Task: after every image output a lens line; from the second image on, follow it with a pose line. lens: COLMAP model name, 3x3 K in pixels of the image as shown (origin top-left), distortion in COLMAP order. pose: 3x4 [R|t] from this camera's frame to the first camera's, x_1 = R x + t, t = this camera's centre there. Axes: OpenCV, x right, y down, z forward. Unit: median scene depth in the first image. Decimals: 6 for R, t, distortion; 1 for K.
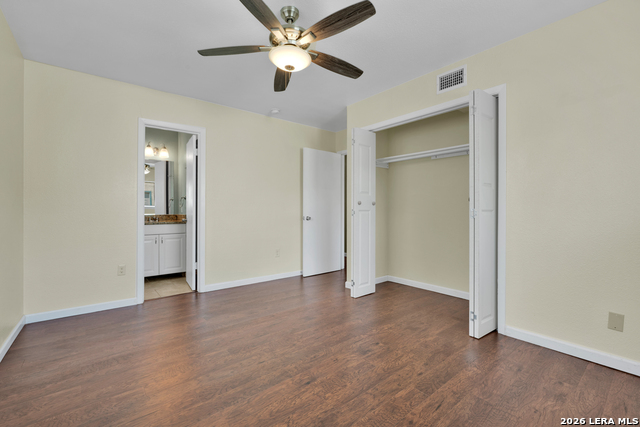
lens RADIAL K [[276.3, 0, 319.9], [0, 276.3, 213.9], [0, 0, 1]] dist [-0.016159, 0.000064]
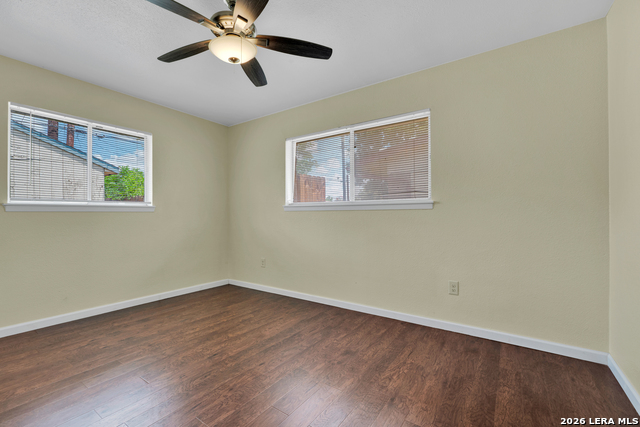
lens RADIAL K [[276.3, 0, 316.4], [0, 276.3, 211.7], [0, 0, 1]] dist [-0.016159, 0.000064]
pose [[-0.961945, -0.000851, -0.273241, -0.134525], [-0.001526, 0.999996, 0.002255, -0.034257], [0.273238, 0.002586, -0.961943, 2.151484]]
